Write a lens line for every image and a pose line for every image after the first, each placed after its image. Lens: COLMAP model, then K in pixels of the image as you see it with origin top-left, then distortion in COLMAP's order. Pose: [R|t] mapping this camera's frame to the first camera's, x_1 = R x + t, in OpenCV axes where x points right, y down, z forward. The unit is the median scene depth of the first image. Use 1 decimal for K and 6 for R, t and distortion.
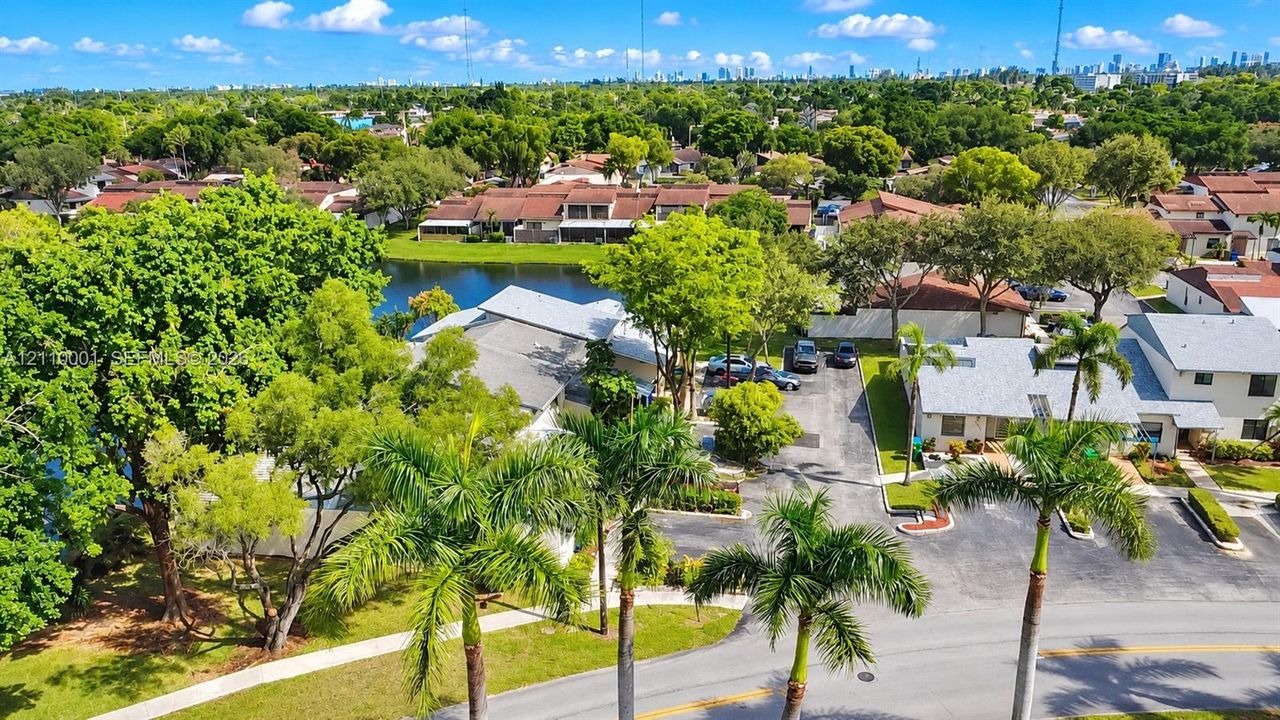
lens RADIAL K [[944.0, 0, 647.7], [0, 944.0, 405.1], [0, 0, 1]] dist [-0.010458, 0.004625]
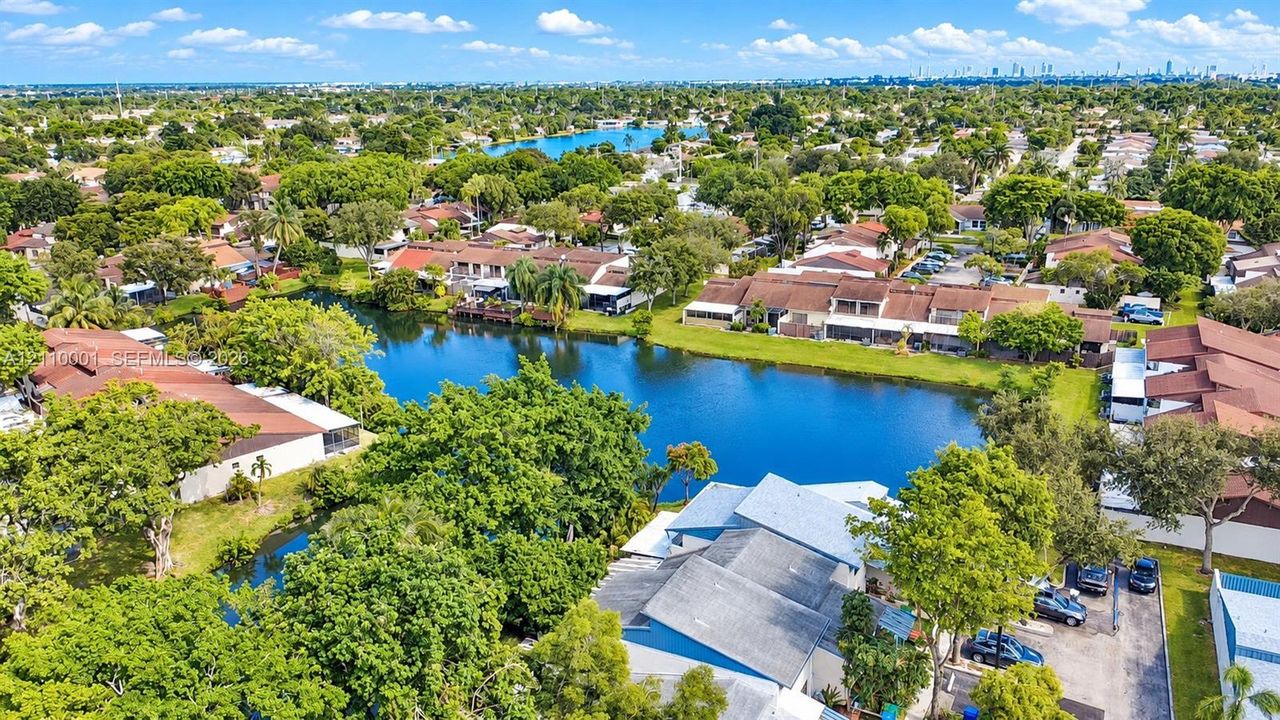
lens RADIAL K [[944.0, 0, 647.7], [0, 944.0, 405.1], [0, 0, 1]] dist [-0.010458, 0.004625]
pose [[0.962031, 0.075711, -0.262229, -0.009087], [-0.071877, 0.997120, 0.024198, -0.112506], [0.263305, -0.004431, 0.964702, 0.018265]]
